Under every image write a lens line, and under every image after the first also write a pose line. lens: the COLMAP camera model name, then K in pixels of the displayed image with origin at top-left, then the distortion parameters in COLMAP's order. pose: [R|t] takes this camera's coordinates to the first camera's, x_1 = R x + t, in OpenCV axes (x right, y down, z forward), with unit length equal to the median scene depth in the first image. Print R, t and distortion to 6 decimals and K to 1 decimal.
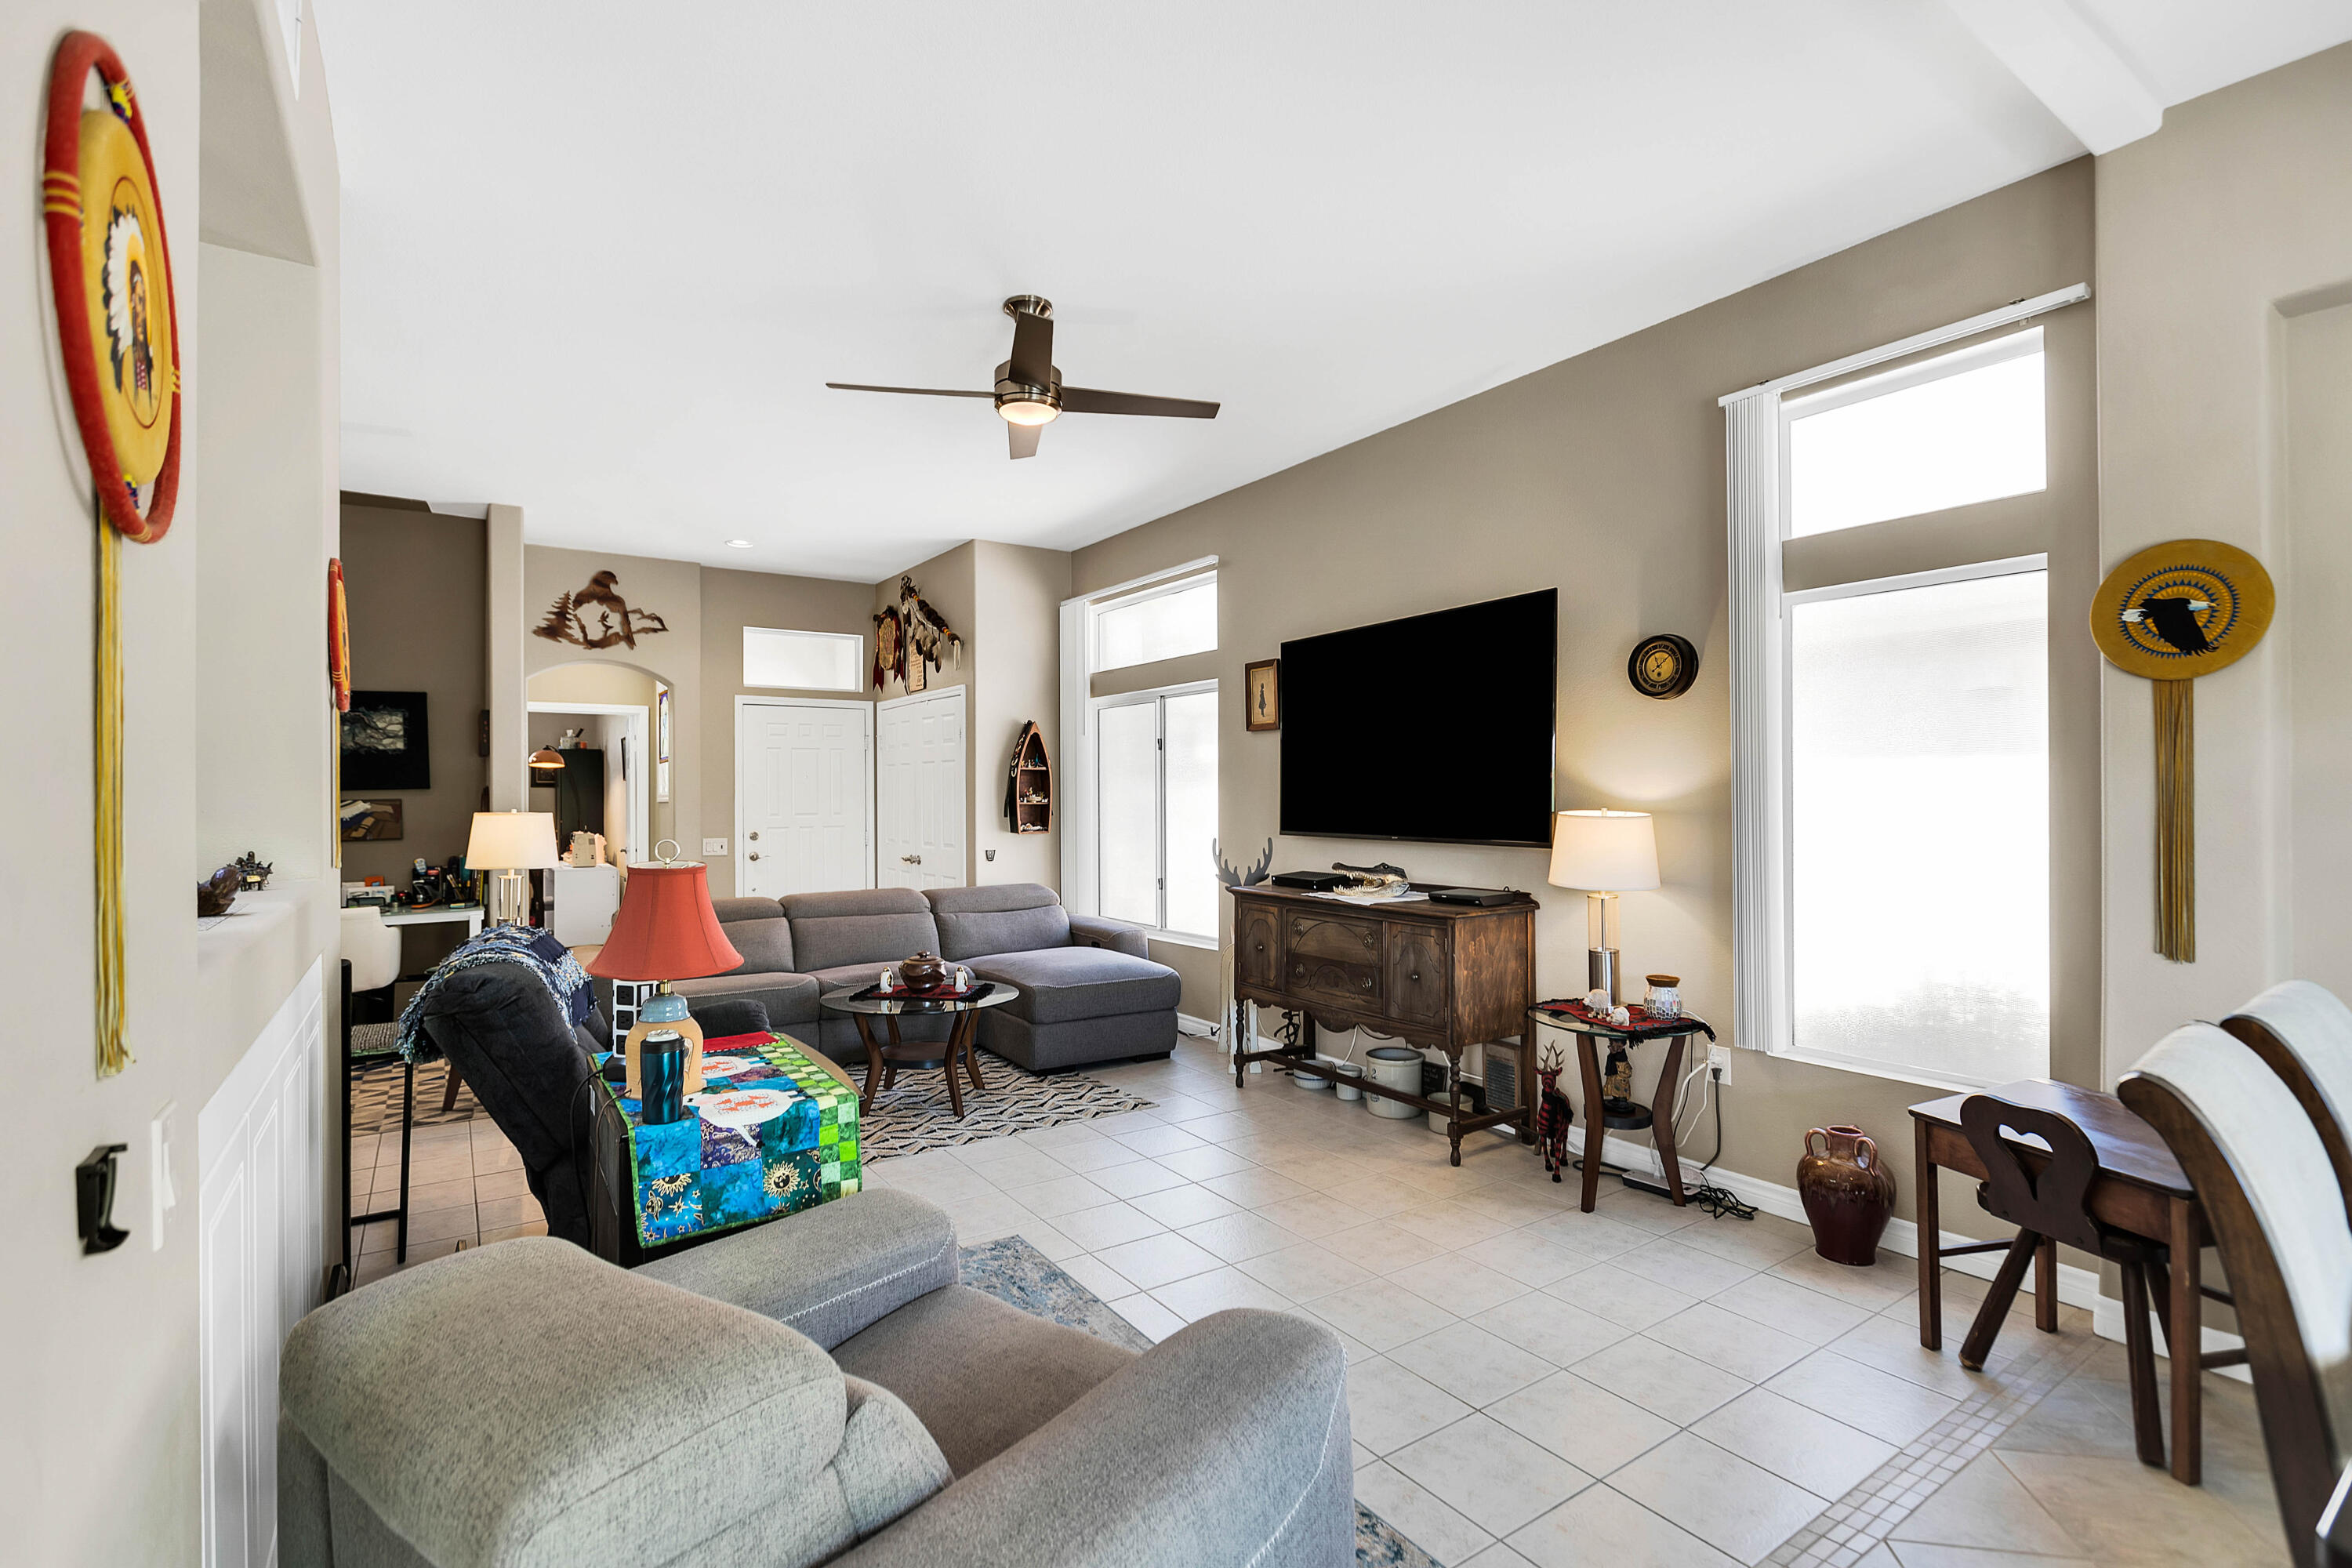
lens RADIAL K [[1055.5, 0, 1165.0], [0, 1055.5, 794.6], [0, 0, 1]] dist [-0.002195, -0.000296]
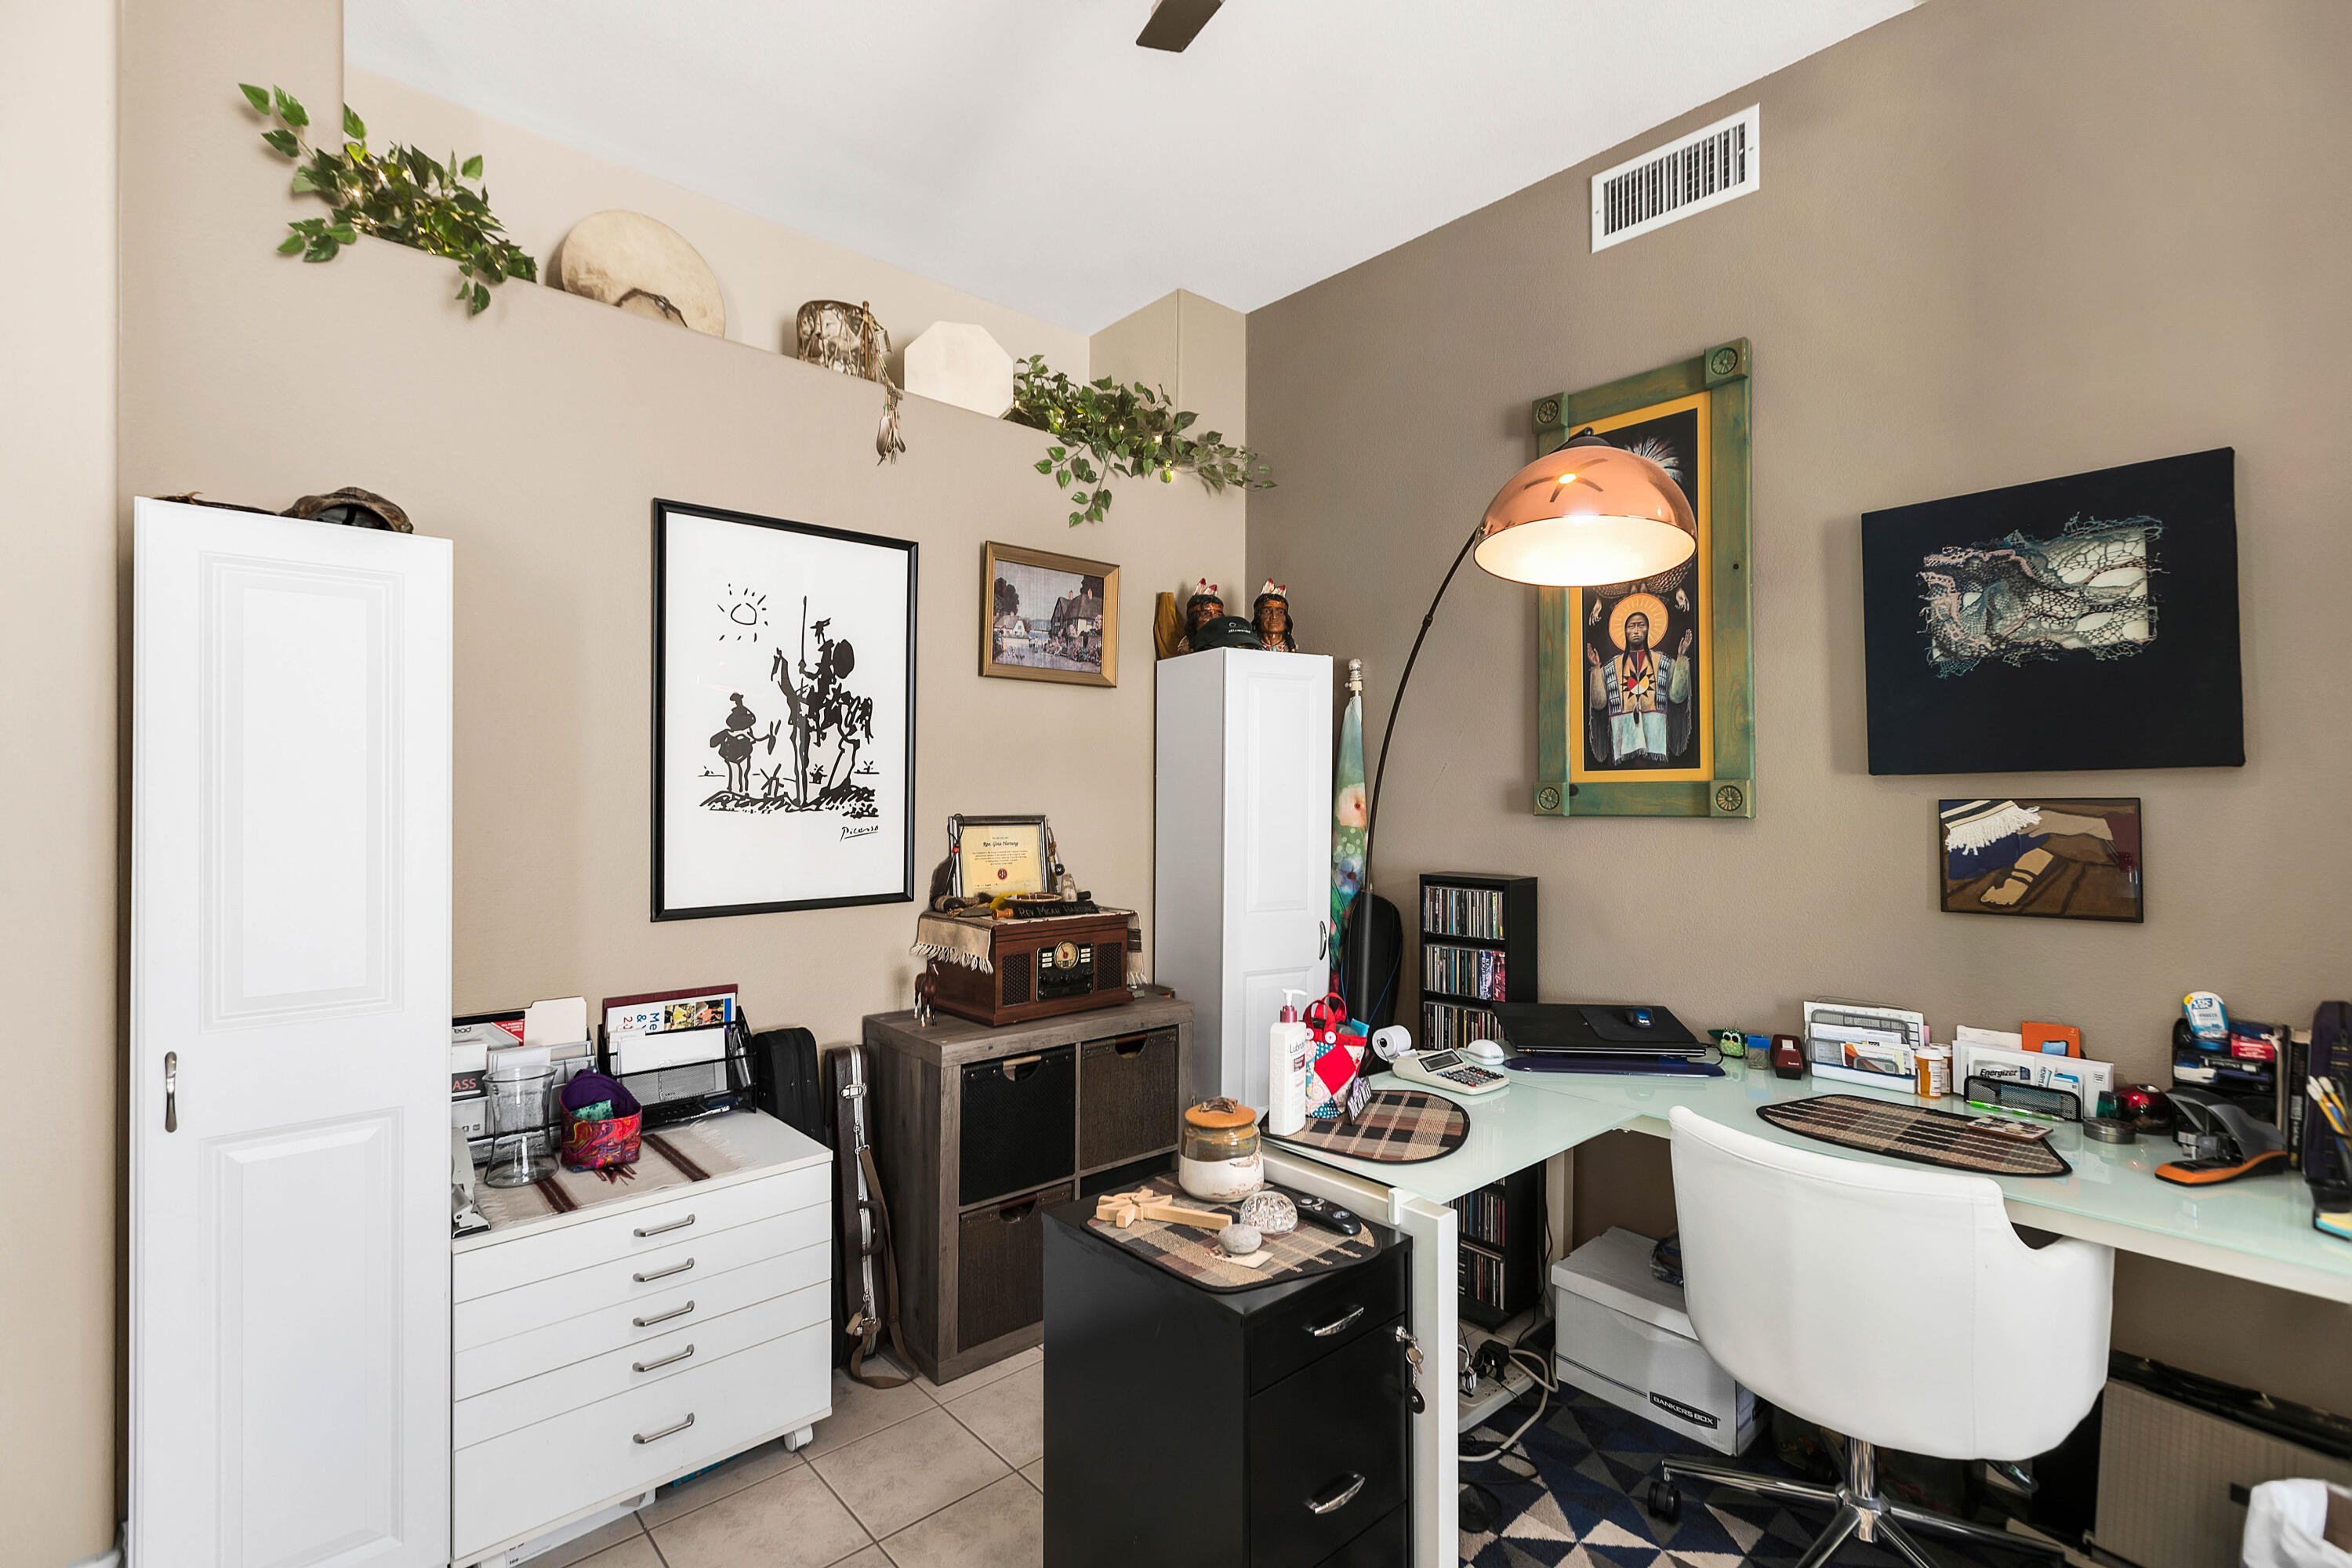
lens RADIAL K [[1055.5, 0, 1165.0], [0, 1055.5, 794.6], [0, 0, 1]] dist [-0.002195, -0.000296]
pose [[0.134503, 0.004039, -0.990905, -0.164401], [0.000486, 0.999991, 0.004143, 0.000708], [0.990913, -0.001039, 0.134500, 0.244147]]
